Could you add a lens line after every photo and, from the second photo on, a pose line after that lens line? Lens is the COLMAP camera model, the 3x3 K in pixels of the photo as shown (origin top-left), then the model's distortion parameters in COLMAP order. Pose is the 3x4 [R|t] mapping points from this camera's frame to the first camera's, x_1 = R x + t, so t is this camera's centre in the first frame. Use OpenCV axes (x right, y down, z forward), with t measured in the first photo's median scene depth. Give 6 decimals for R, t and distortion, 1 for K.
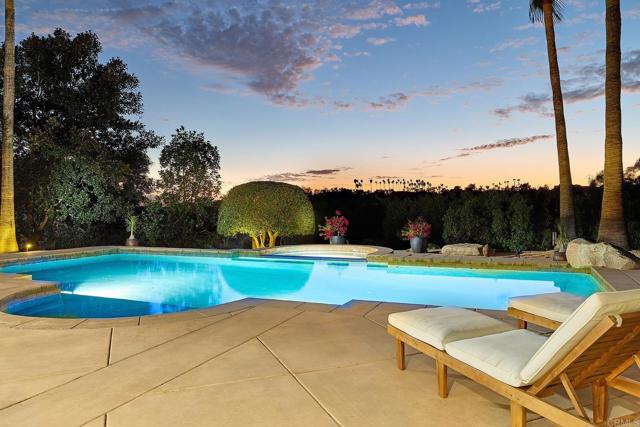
lens RADIAL K [[475.1, 0, 320.7], [0, 475.1, 212.4], [0, 0, 1]] dist [0.007356, 0.001440]
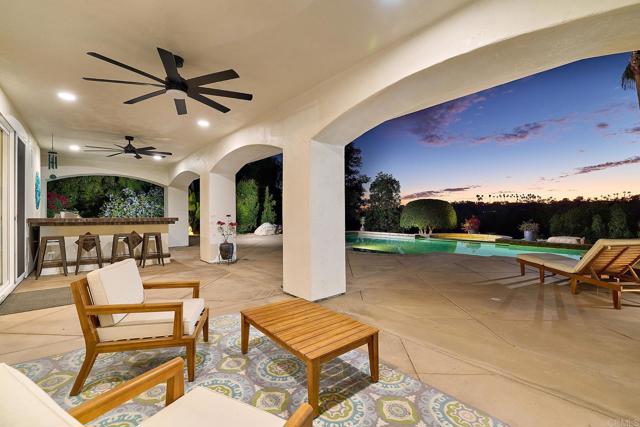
lens RADIAL K [[277.6, 0, 316.7], [0, 277.6, 213.6], [0, 0, 1]] dist [0.003940, -0.000232]
pose [[0.900152, 0.004138, -0.435557, -0.029154], [-0.008388, 0.999934, -0.007836, 0.003770], [0.435496, 0.010707, 0.900127, -0.142624]]
